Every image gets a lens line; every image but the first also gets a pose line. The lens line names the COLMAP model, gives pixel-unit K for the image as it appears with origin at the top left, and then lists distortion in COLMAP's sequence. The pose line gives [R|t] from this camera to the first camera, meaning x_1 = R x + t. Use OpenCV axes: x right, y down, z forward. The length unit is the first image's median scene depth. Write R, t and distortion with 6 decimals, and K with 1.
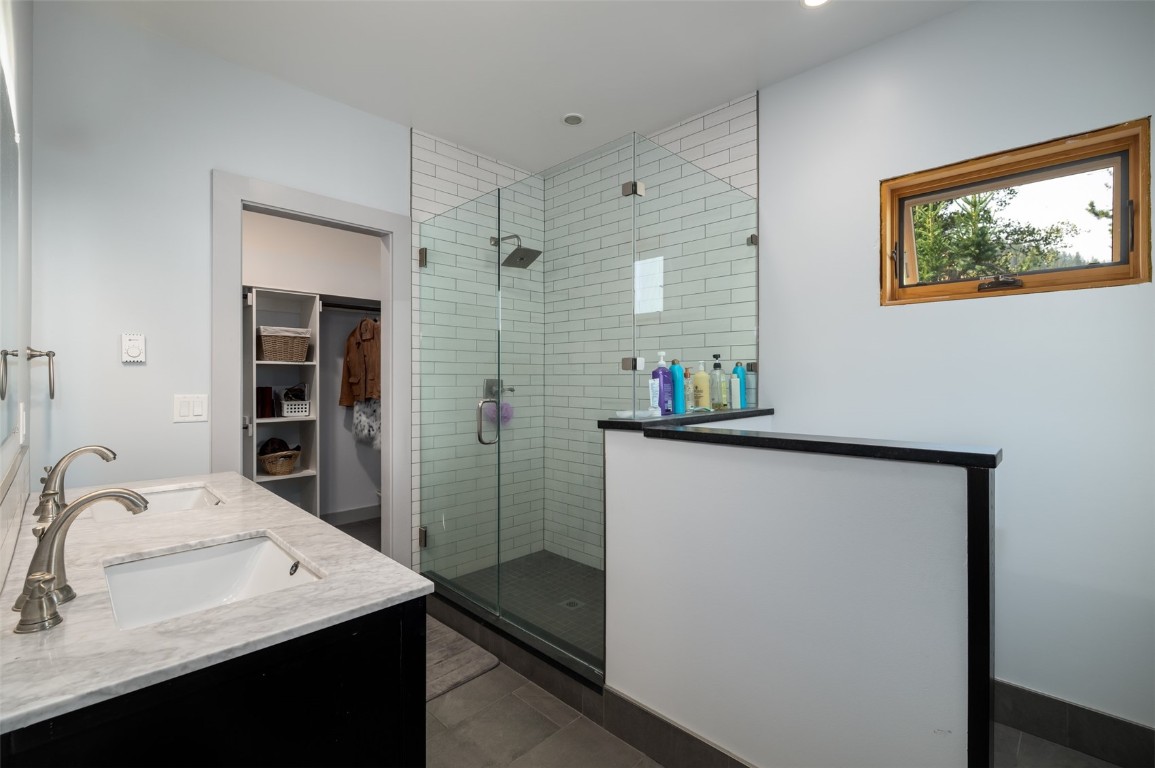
lens RADIAL K [[563.2, 0, 585.4], [0, 563.2, 378.6], [0, 0, 1]] dist [-0.004405, 0.000405]
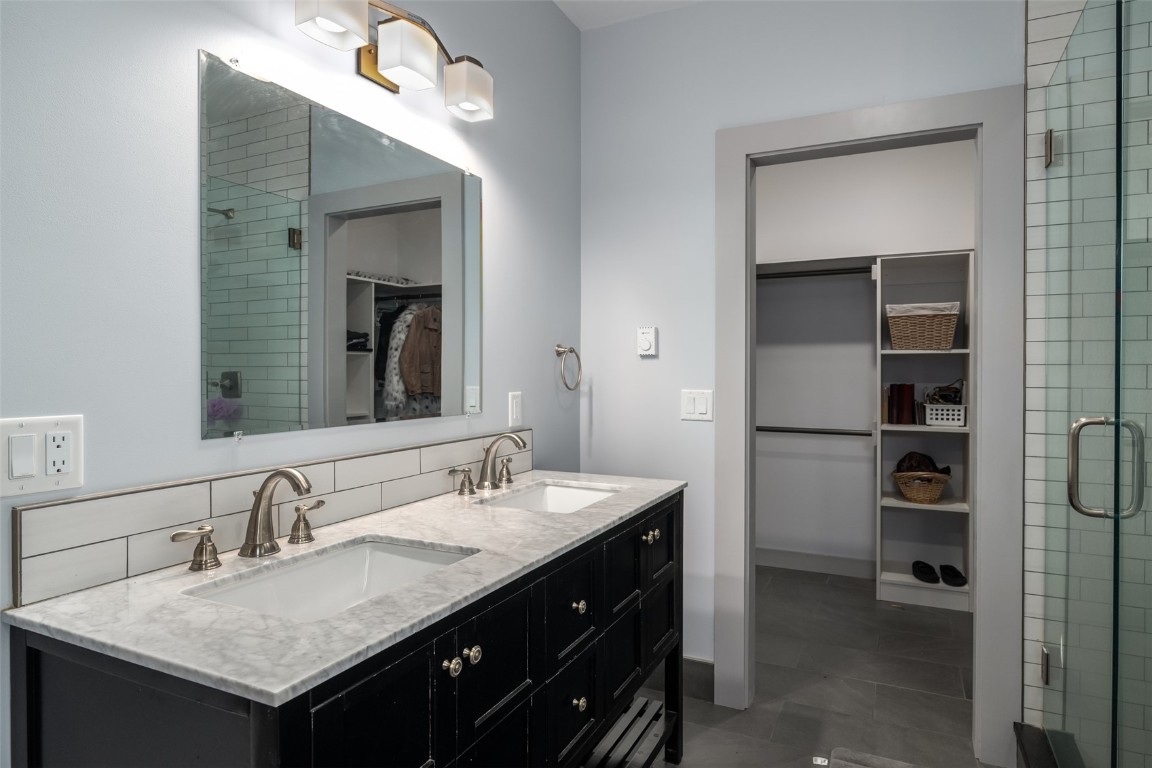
lens RADIAL K [[634.3, 0, 498.4], [0, 634.3, 380.7], [0, 0, 1]] dist [-0.001897, -0.001228]
pose [[0.279860, 0.013926, -0.959940, 0.104401], [-0.003465, 0.999903, 0.013496, 0.000568], [0.960035, -0.000451, 0.279881, 0.227566]]
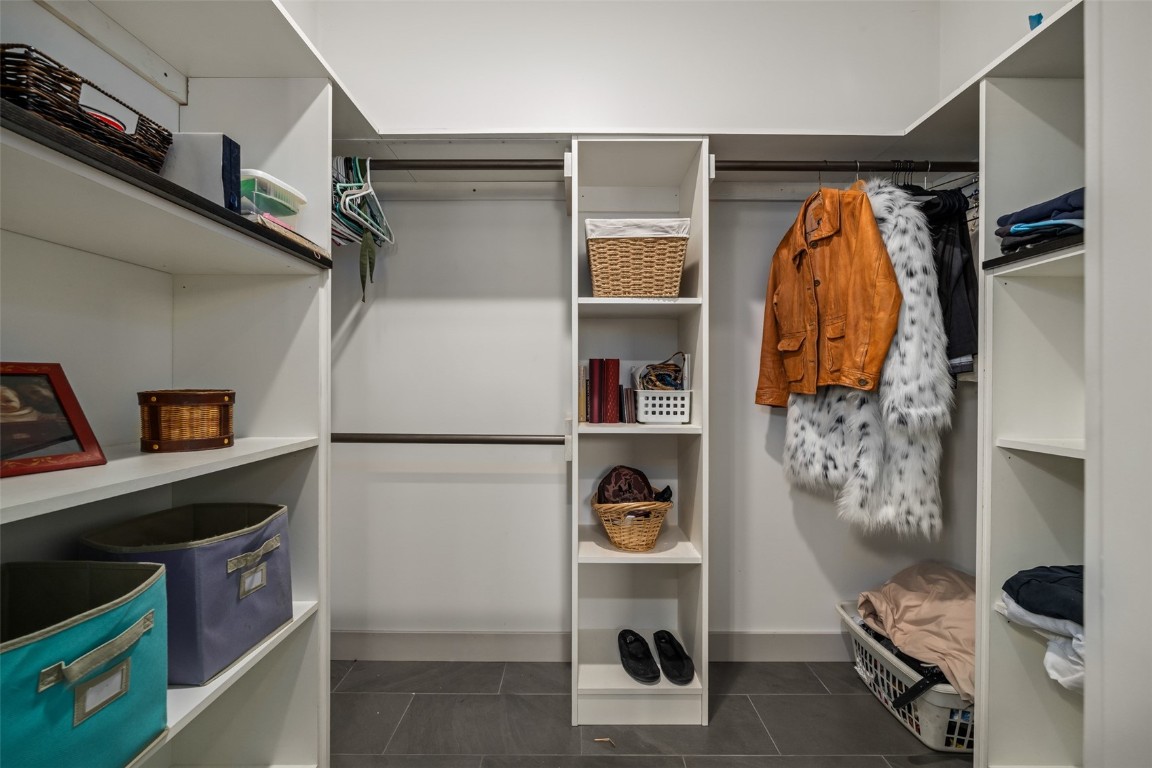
lens RADIAL K [[561.8, 0, 569.8], [0, 561.8, 375.1], [0, 0, 1]] dist [-0.004405, 0.000405]
pose [[0.735690, -0.004064, -0.677307, -0.263736], [-0.008689, 0.999843, -0.015438, 0.036171], [0.677263, 0.017242, 0.735539, 0.618461]]
